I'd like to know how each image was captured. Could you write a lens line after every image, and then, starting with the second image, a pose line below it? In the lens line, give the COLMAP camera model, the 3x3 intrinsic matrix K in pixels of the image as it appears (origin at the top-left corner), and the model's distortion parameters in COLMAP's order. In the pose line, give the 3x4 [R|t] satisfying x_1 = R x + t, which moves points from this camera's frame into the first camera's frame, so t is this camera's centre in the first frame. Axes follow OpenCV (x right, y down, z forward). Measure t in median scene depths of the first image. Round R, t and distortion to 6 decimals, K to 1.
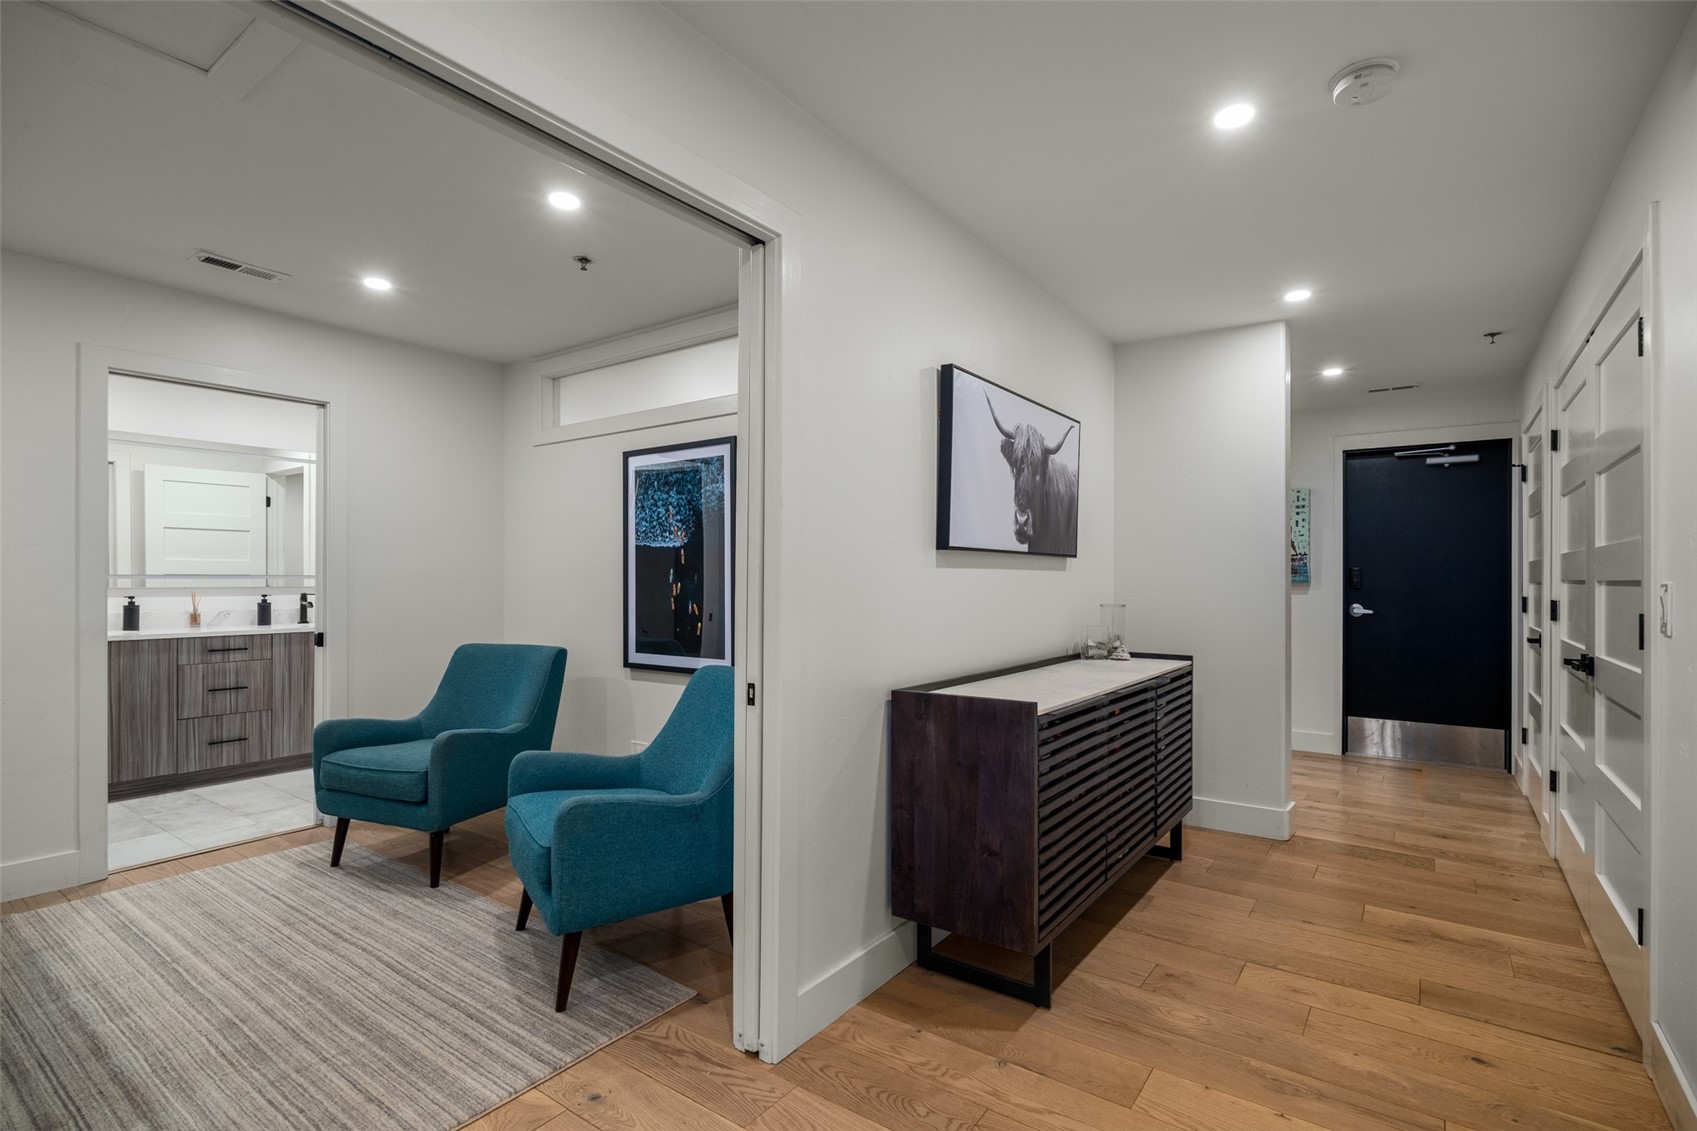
lens RADIAL K [[779.9, 0, 841.5], [0, 779.9, 574.1], [0, 0, 1]] dist [-0.006893, 0.001211]
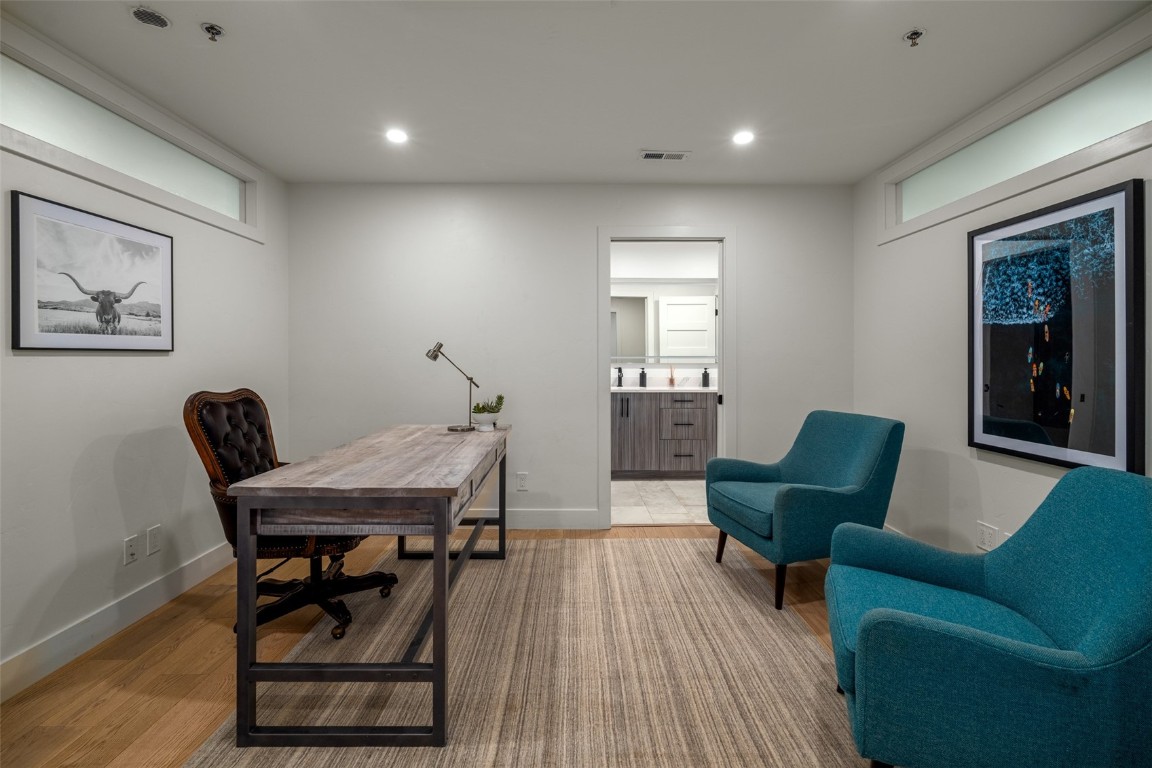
lens RADIAL K [[522.2, 0, 566.5], [0, 522.2, 361.3], [0, 0, 1]] dist [-0.008405, 0.001384]
pose [[0.587597, 0.004287, -0.809142, -0.049341], [0.004676, 0.999951, 0.008693, 0.001819], [0.809140, -0.008891, 0.587549, 0.221542]]
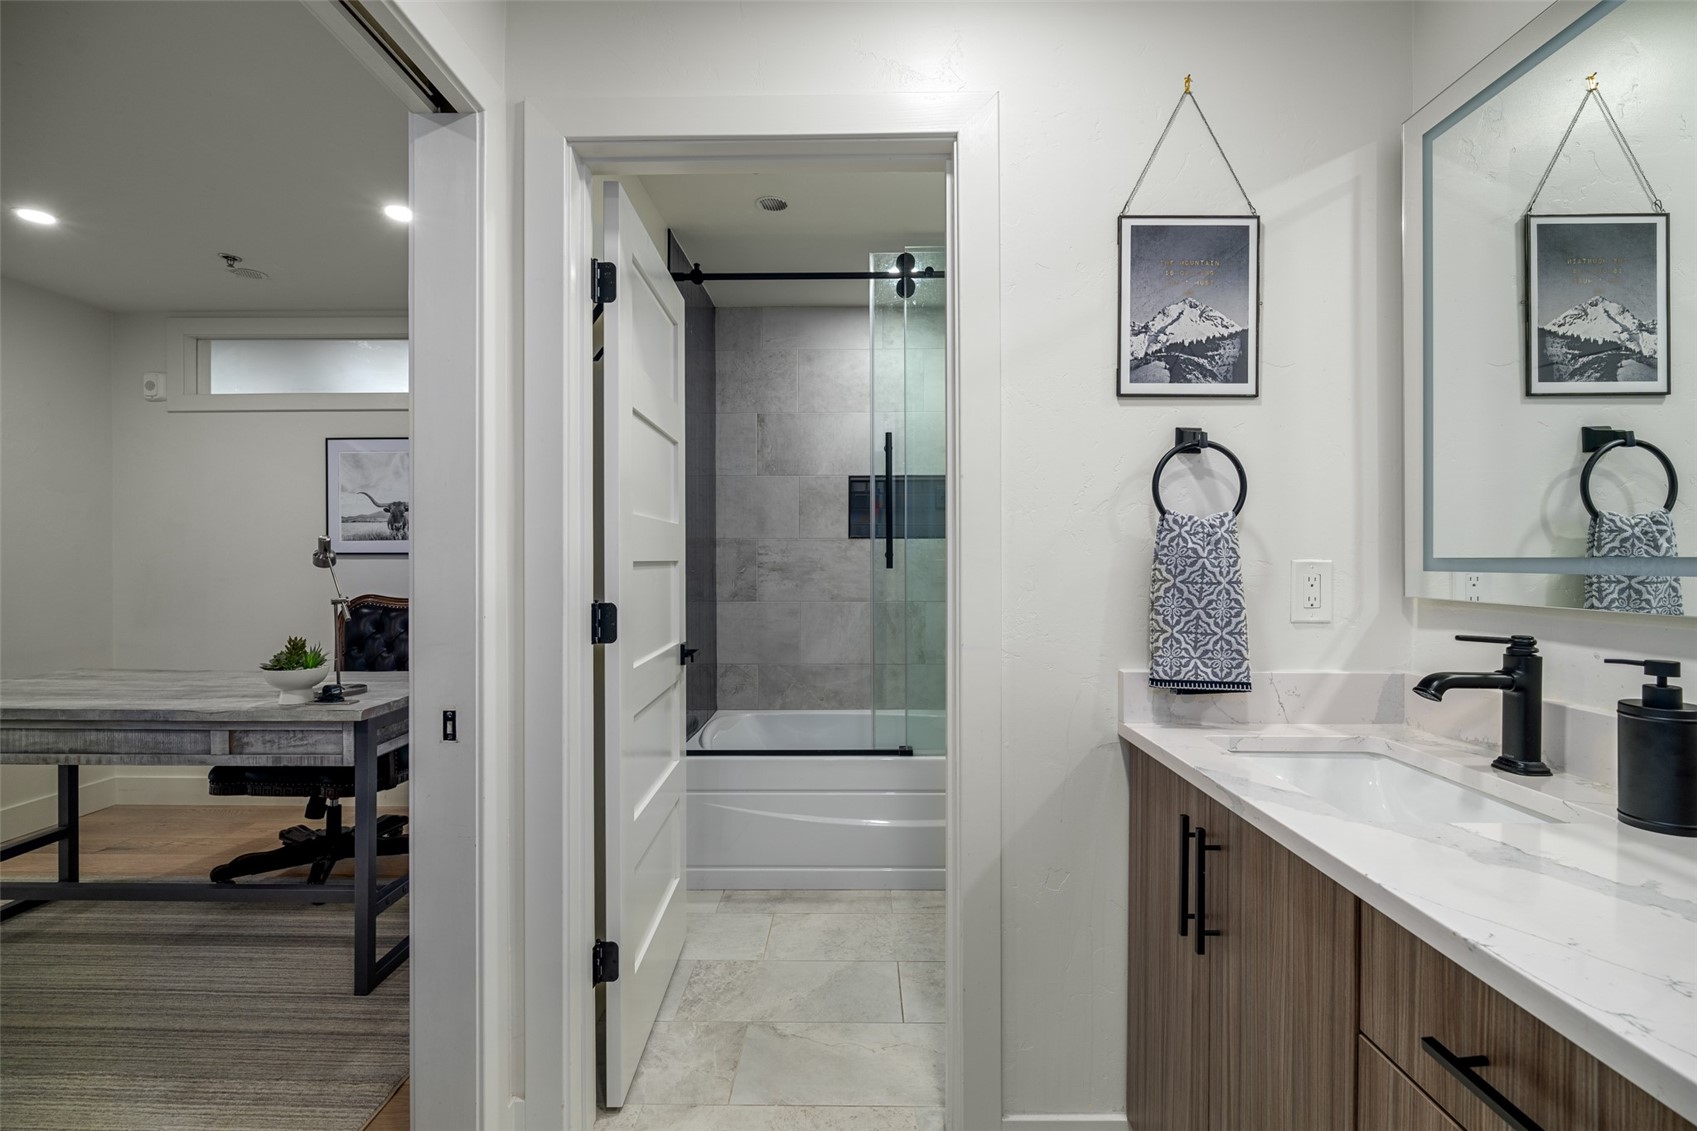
lens RADIAL K [[769.2, 0, 853.4], [0, 769.2, 554.3], [0, 0, 1]] dist [-0.008405, 0.001384]
pose [[-0.822569, 0.001602, -0.568663, -0.748739], [0.004091, 0.999987, -0.003099, -0.001940], [0.568650, -0.004876, -0.822565, 1.291369]]
